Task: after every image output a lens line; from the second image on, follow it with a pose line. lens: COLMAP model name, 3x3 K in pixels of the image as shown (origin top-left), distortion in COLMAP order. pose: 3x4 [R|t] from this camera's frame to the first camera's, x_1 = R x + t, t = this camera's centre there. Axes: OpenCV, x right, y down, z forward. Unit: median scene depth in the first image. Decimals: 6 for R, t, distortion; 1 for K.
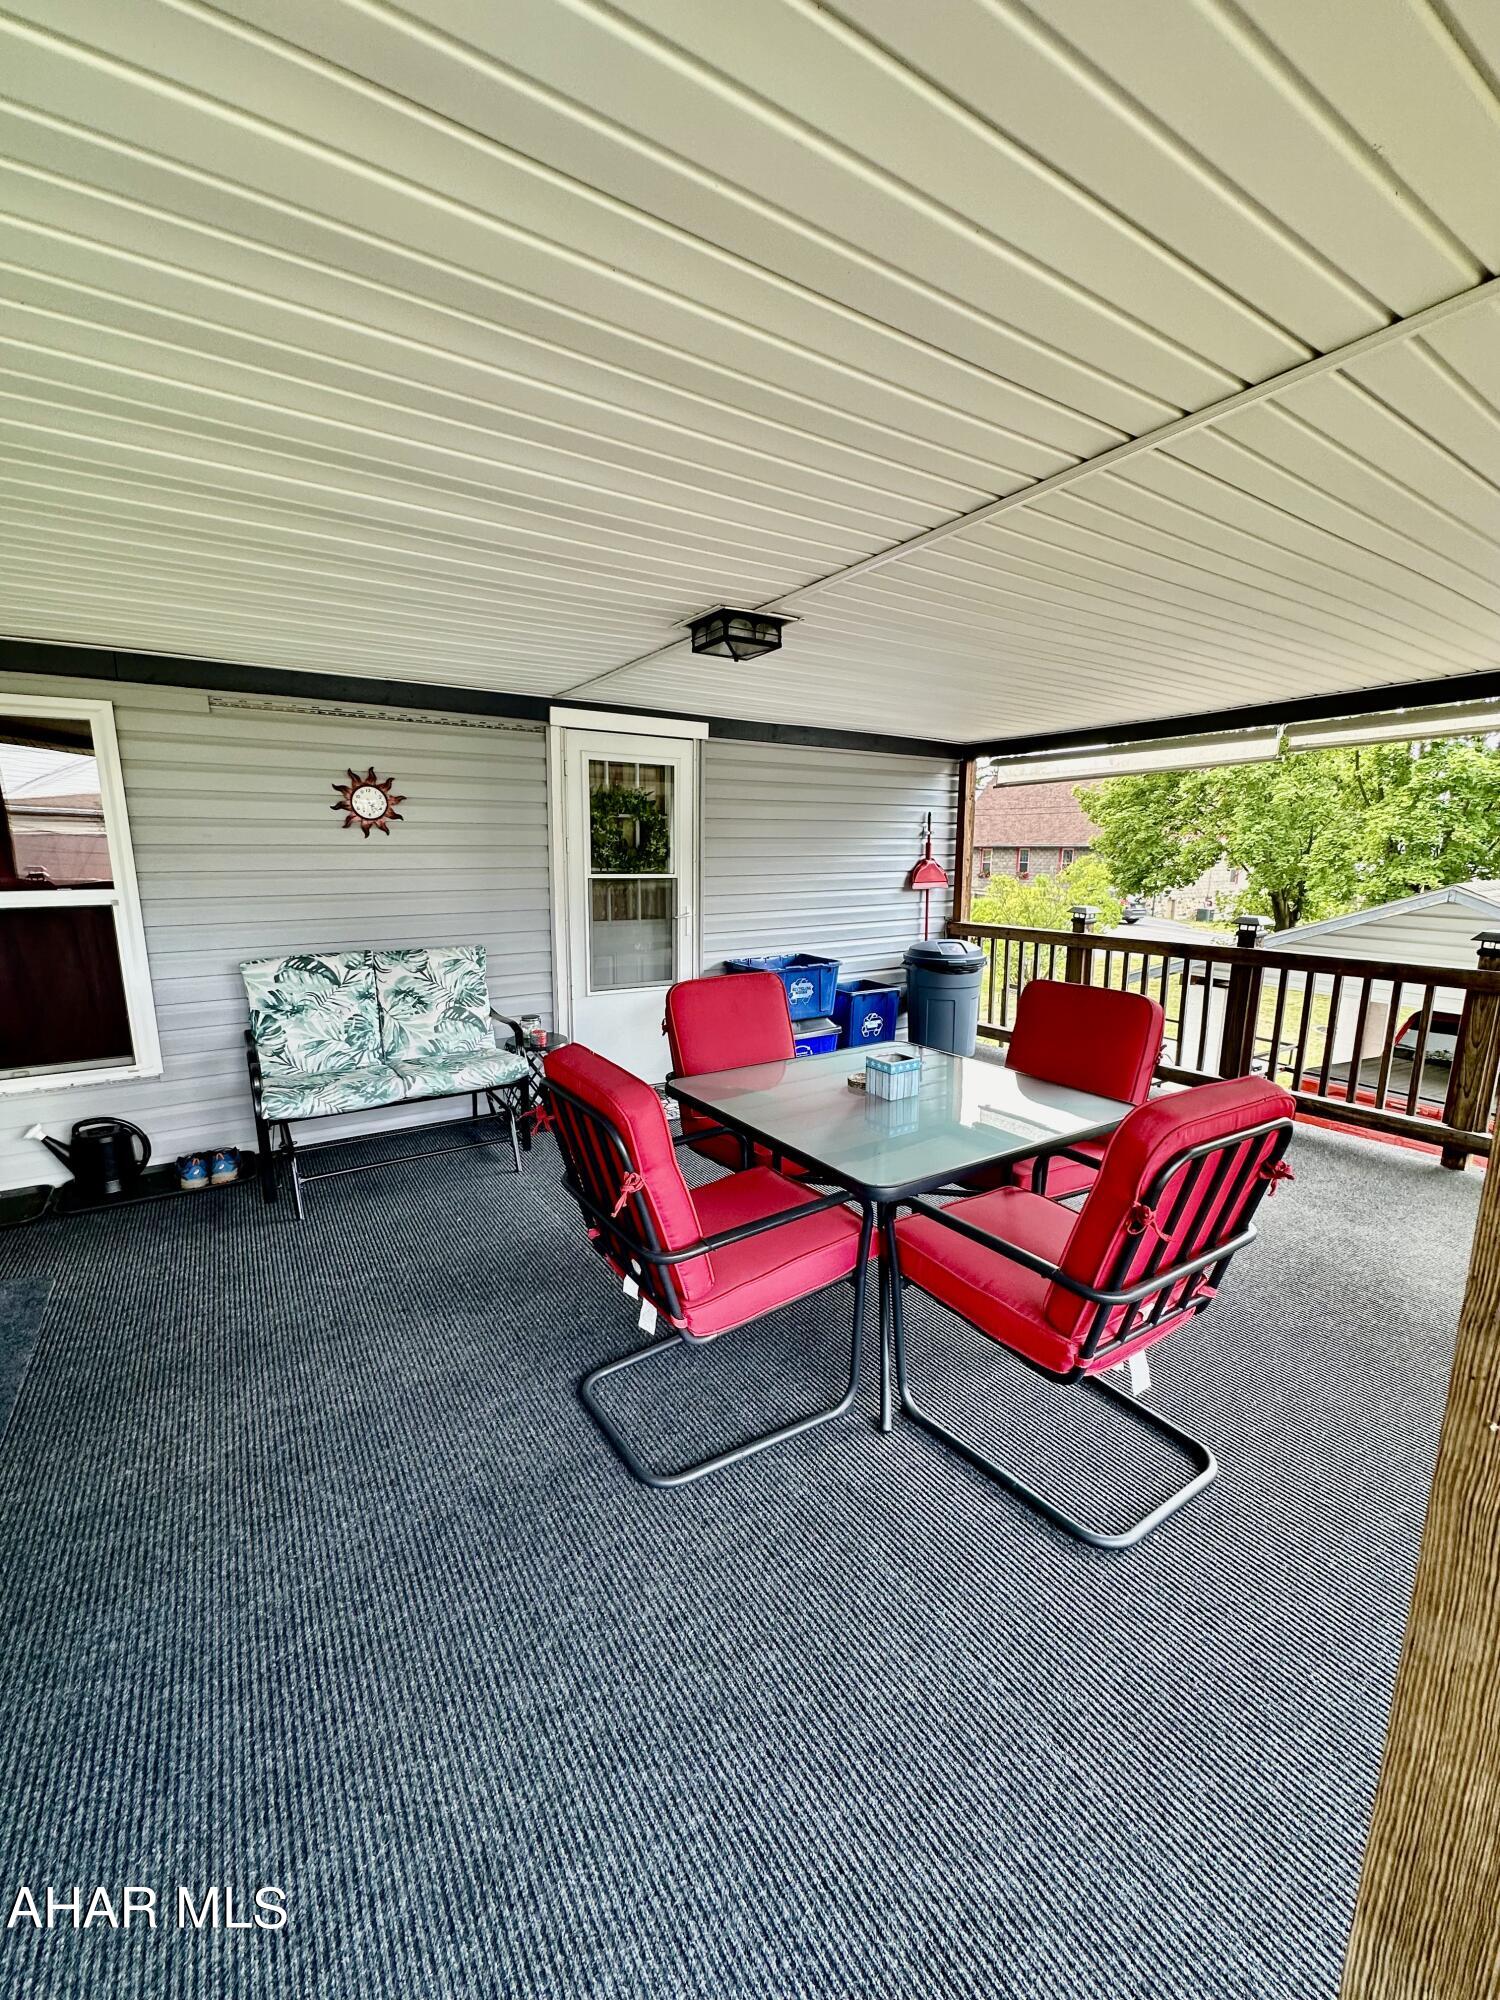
lens RADIAL K [[800.4, 0, 747.3], [0, 800.4, 1000.7], [0, 0, 1]] dist [-0.002654, 0.000812]
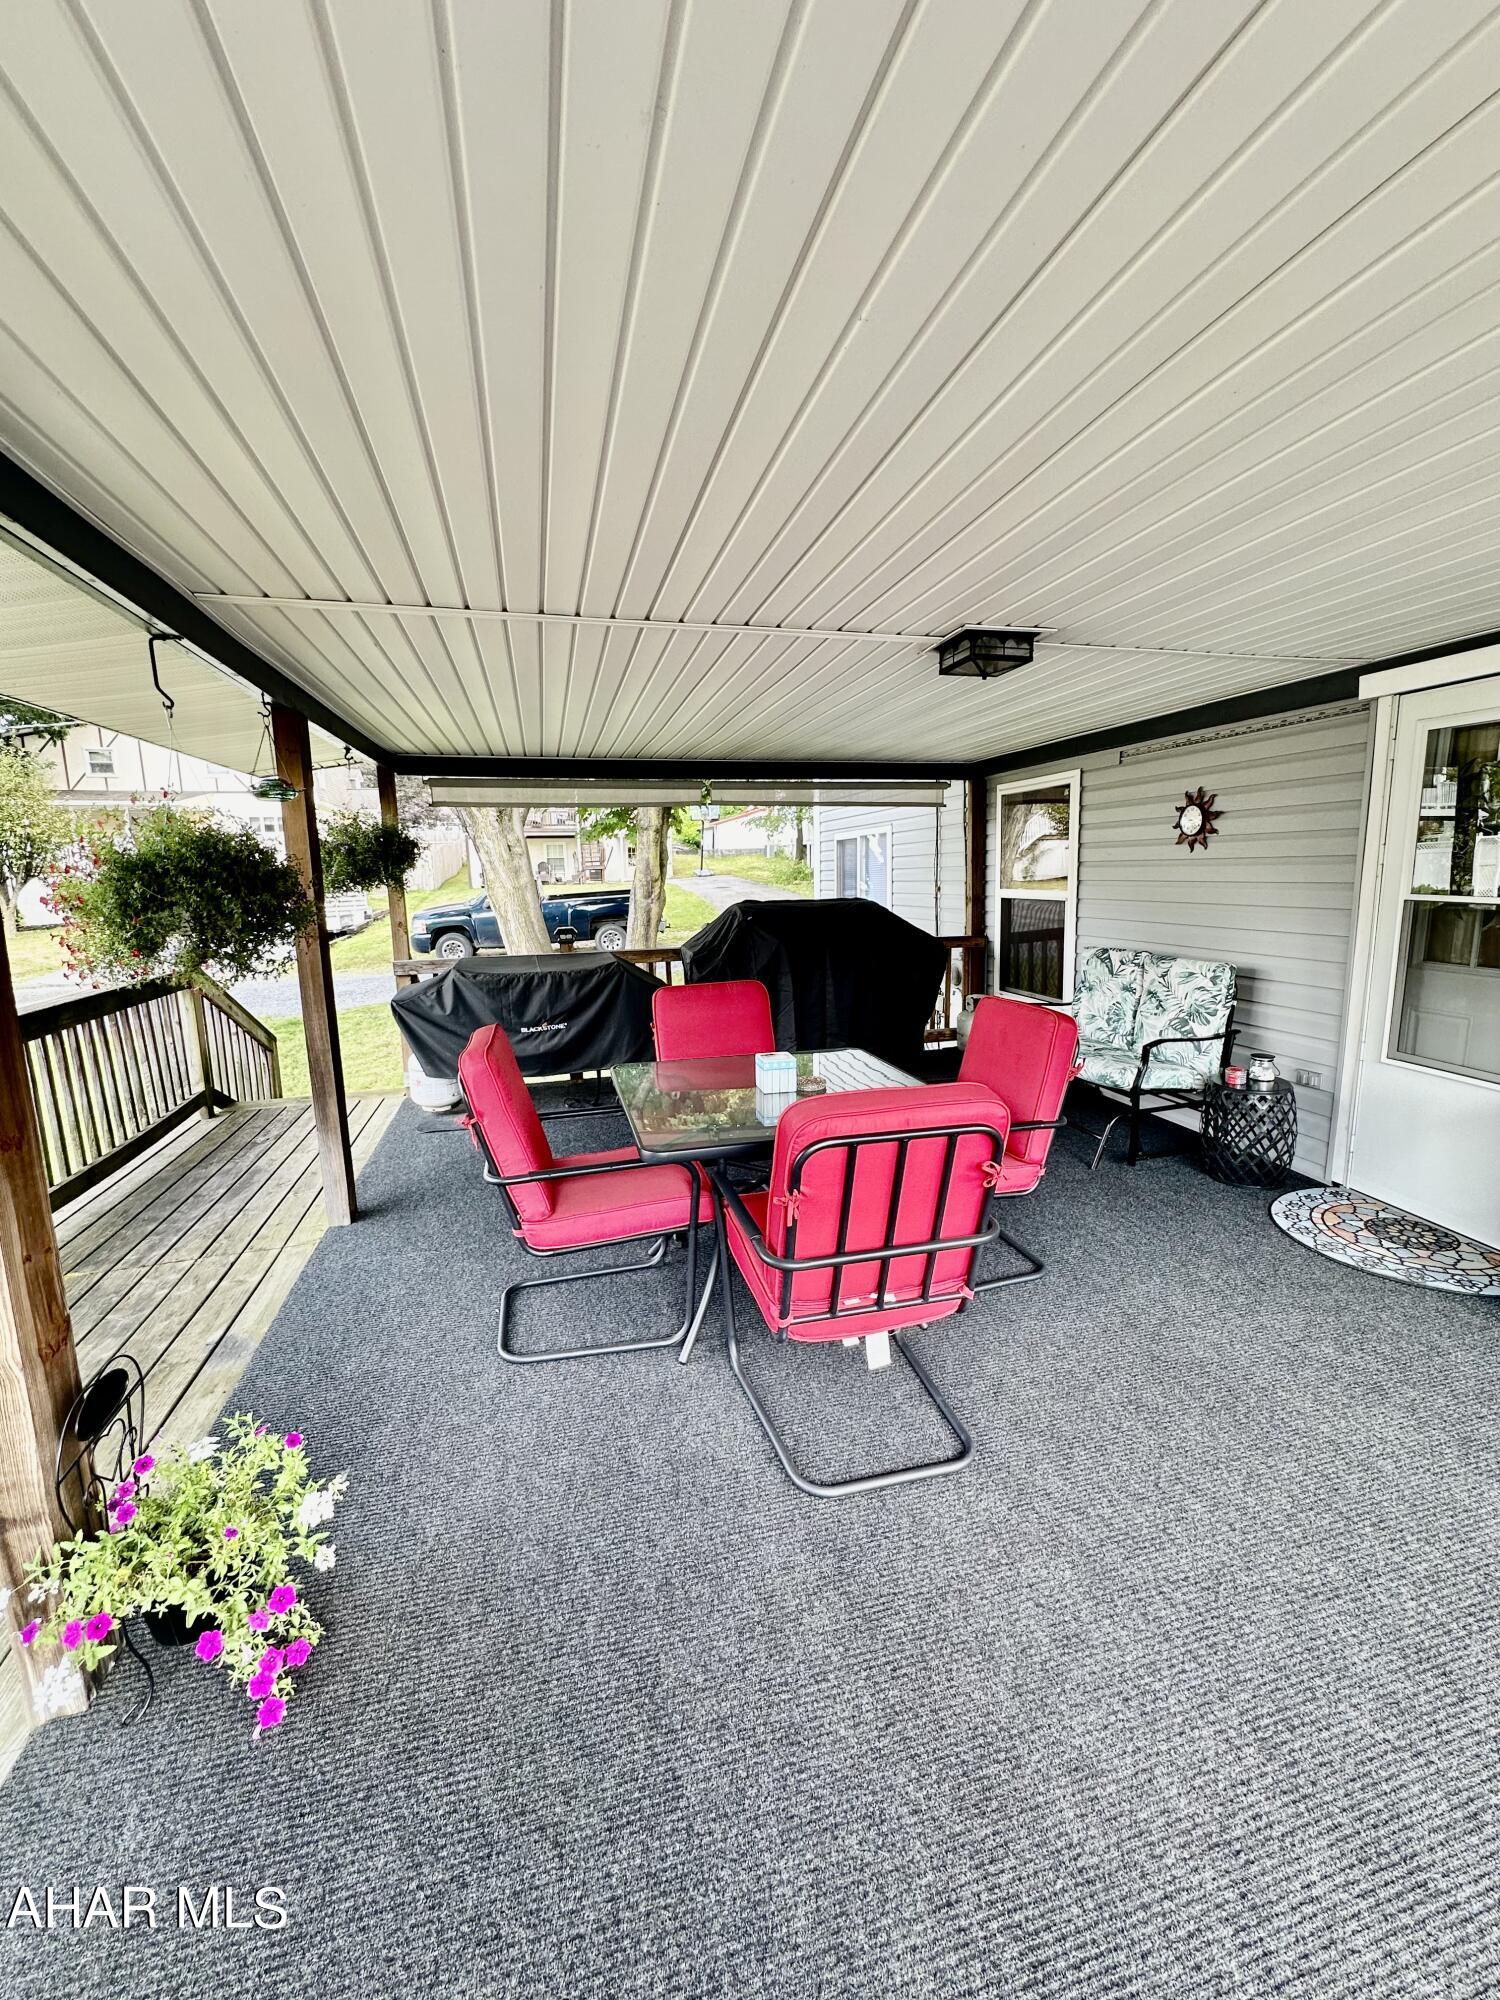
lens RADIAL K [[800.4, 0, 747.3], [0, 800.4, 1000.7], [0, 0, 1]] dist [-0.002654, 0.000812]
pose [[-0.317155, 0.158910, -0.934965, 0.781816], [-0.157621, 0.963318, 0.217197, -0.152881], [0.935184, 0.216255, -0.280473, 0.797576]]
